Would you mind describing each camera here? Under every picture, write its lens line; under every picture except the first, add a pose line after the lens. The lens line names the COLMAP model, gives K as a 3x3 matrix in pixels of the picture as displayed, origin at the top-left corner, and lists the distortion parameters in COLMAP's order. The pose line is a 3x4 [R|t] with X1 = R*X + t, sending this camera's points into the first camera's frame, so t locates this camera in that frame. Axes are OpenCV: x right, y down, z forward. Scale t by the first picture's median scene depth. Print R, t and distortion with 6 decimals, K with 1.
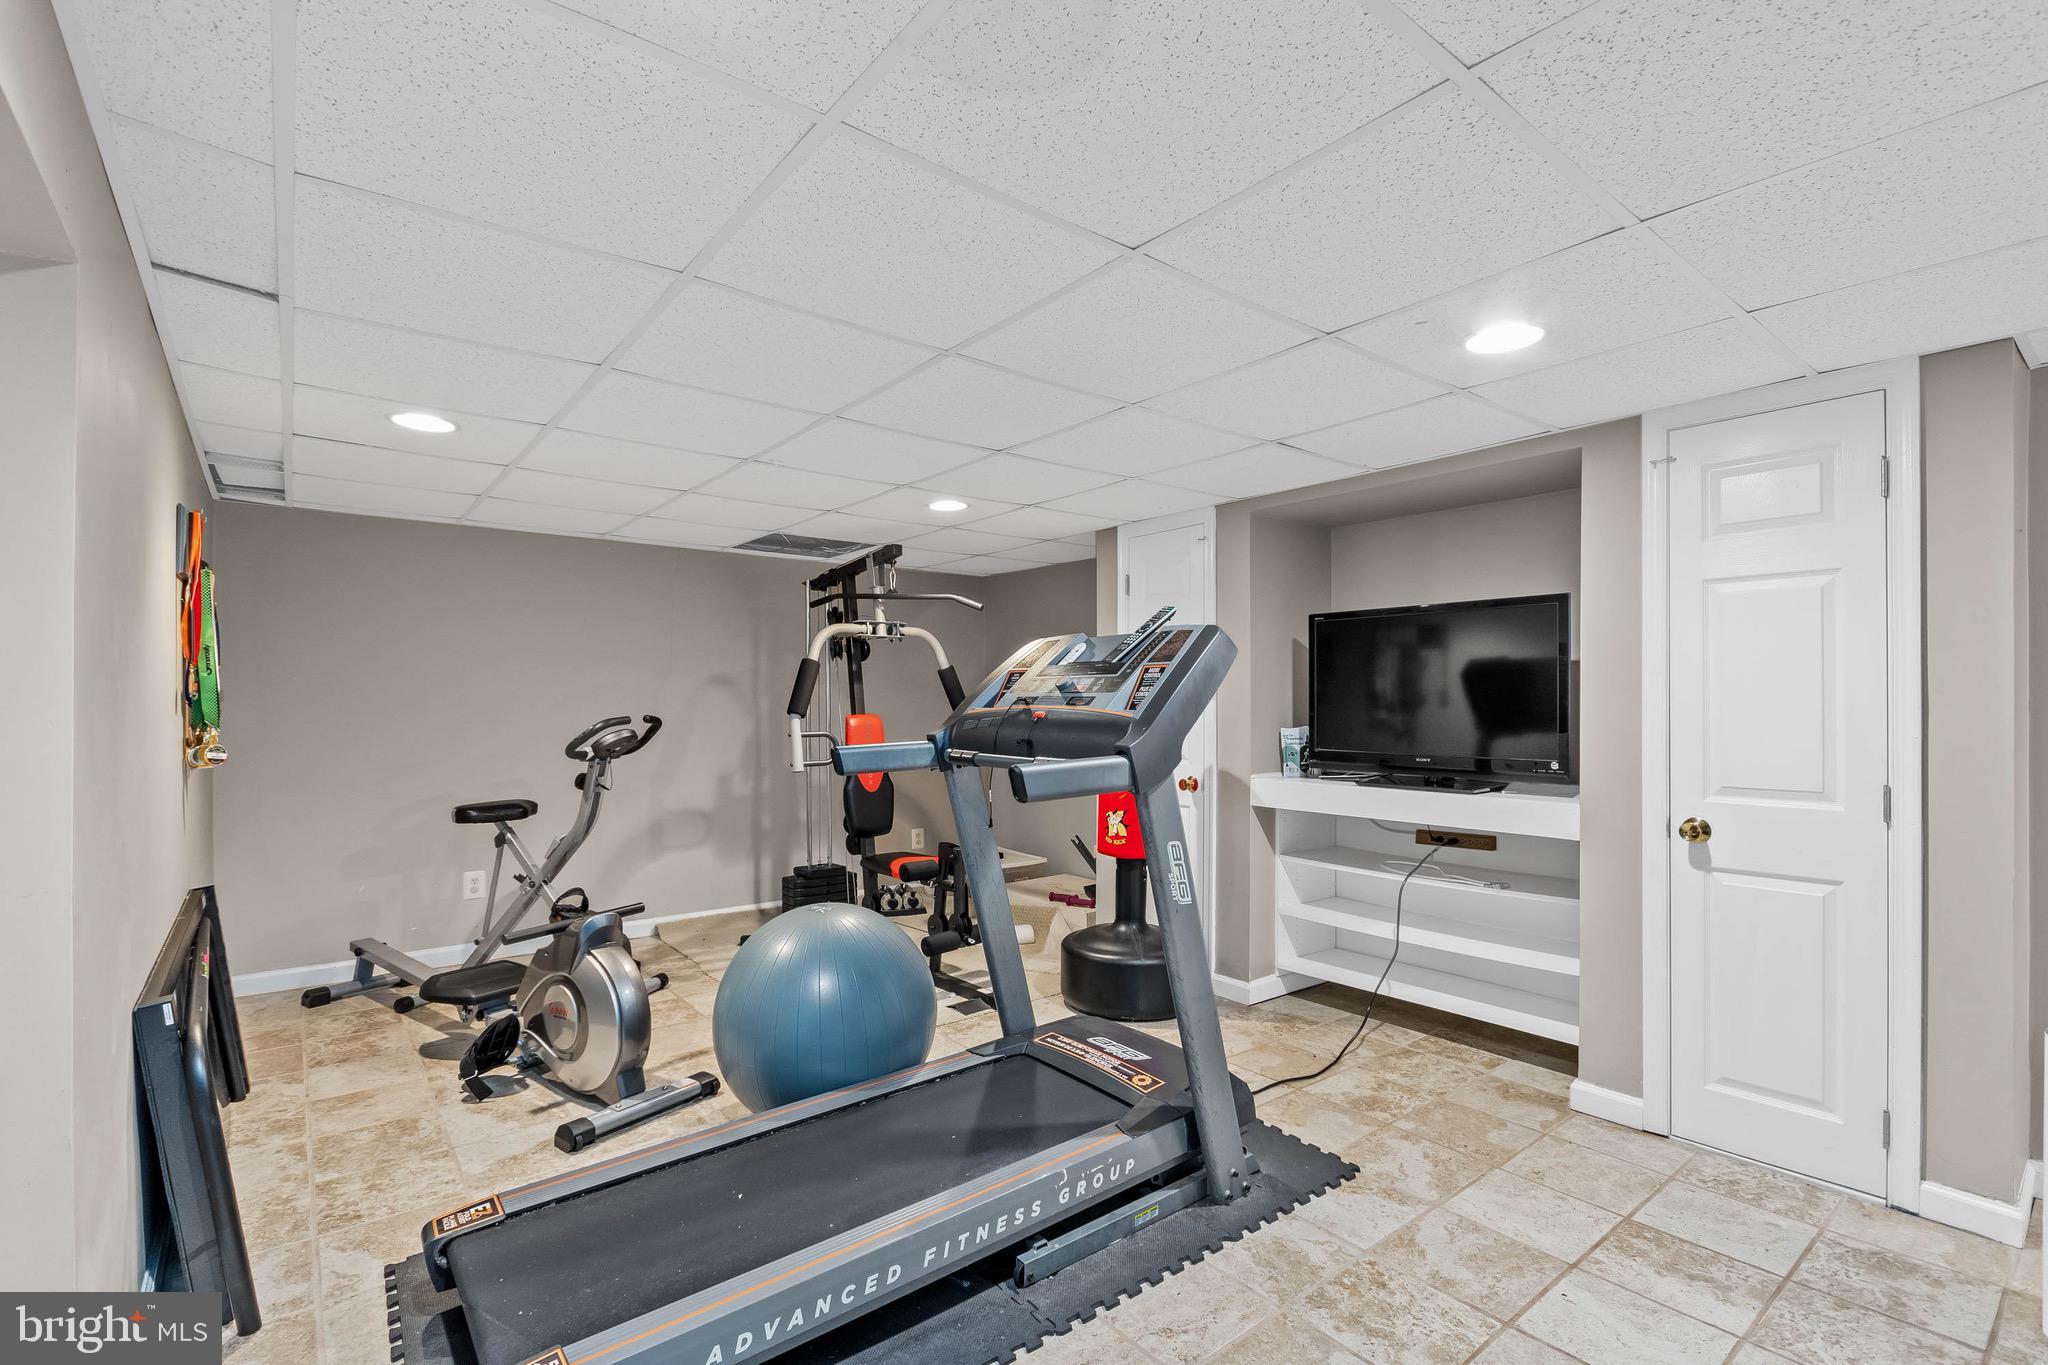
lens RADIAL K [[941.0, 0, 1015.1], [0, 941.0, 696.0], [0, 0, 1]] dist [0.000537, -0.000844]
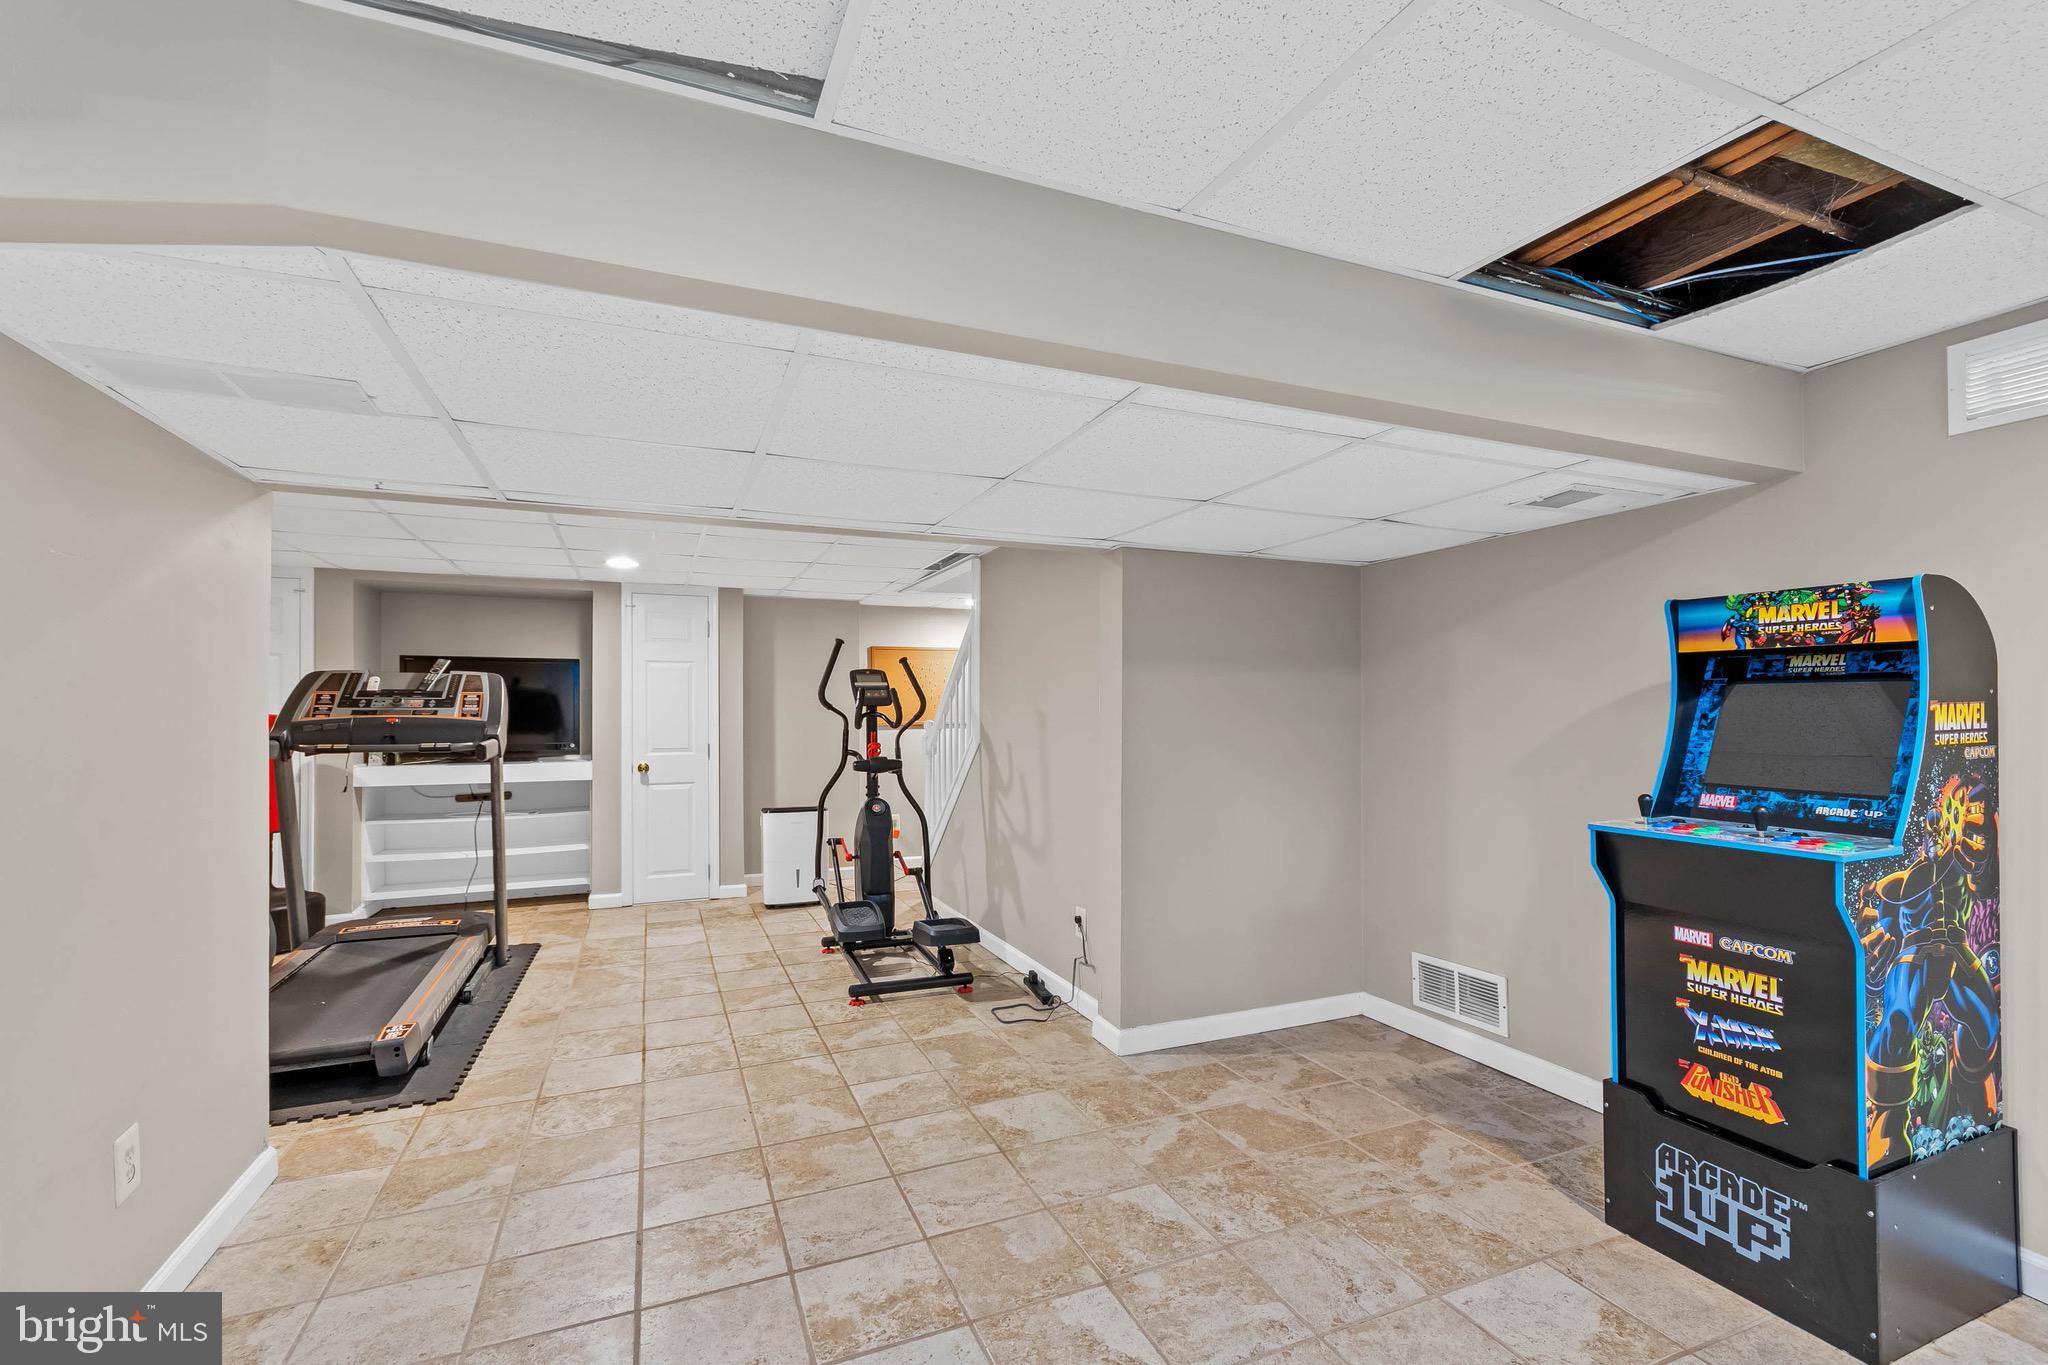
lens RADIAL K [[896.3, 0, 1023.1], [0, 896.3, 706.6], [0, 0, 1]] dist [0.001130, -0.000345]
pose [[0.271158, 0.004869, 0.962523, -0.999087], [-0.001750, 0.999988, -0.004566, -0.000364], [-0.962533, -0.000446, 0.271163, -0.434375]]
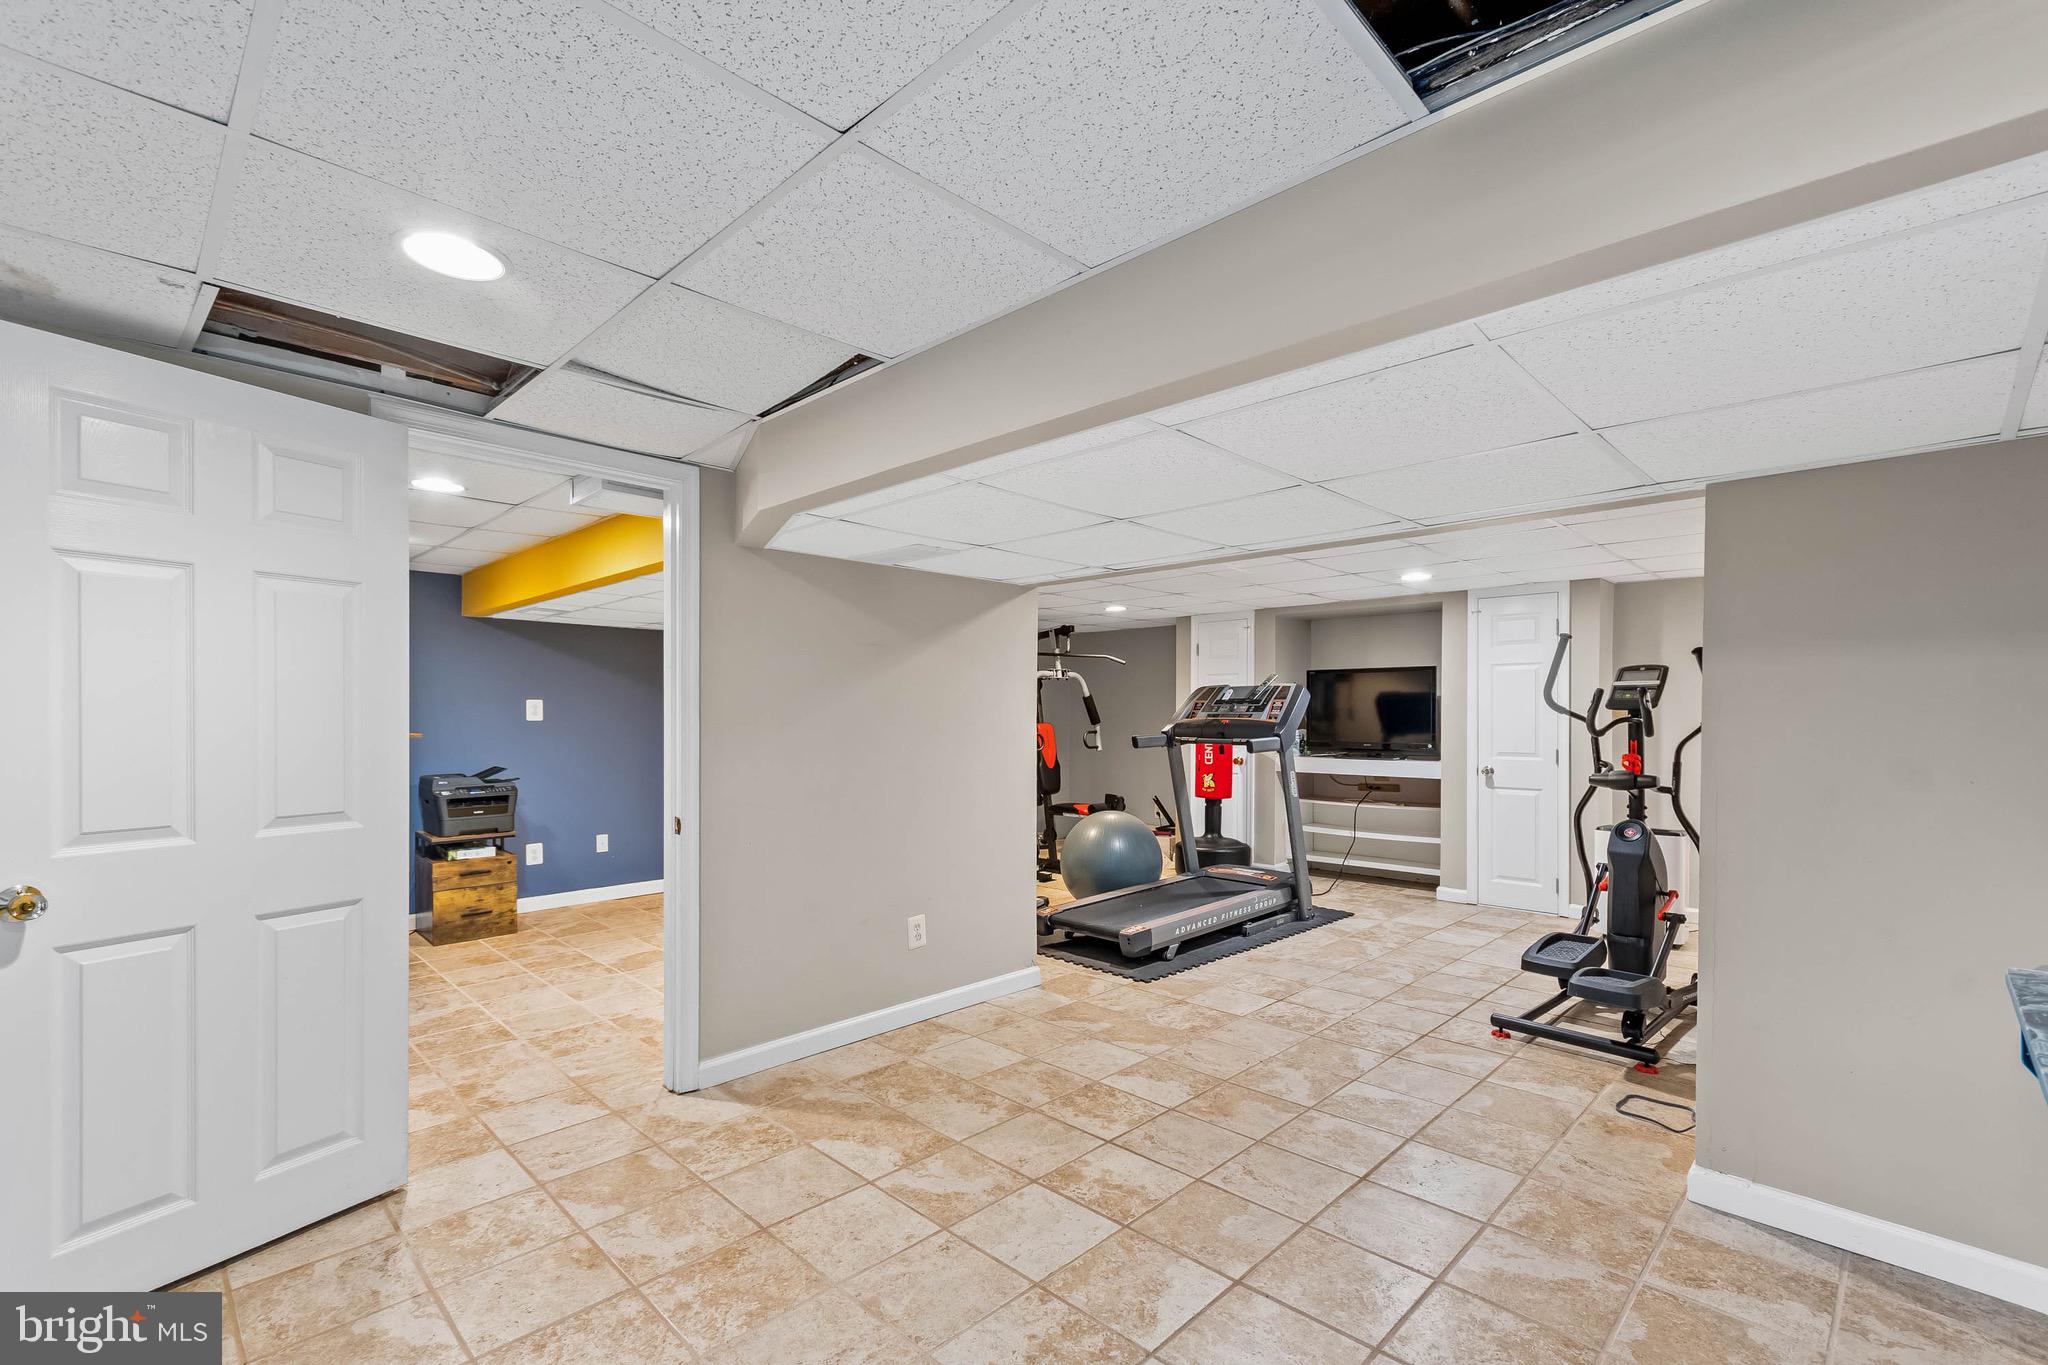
lens RADIAL K [[896.3, 0, 1021.3], [0, 896.3, 720.4], [0, 0, 1]] dist [0.001130, -0.000345]
pose [[0.992969, 0.000212, 0.118373, -0.602987], [-0.001660, 0.999925, 0.012131, -0.007526], [-0.118361, -0.012242, 0.992895, -0.934799]]
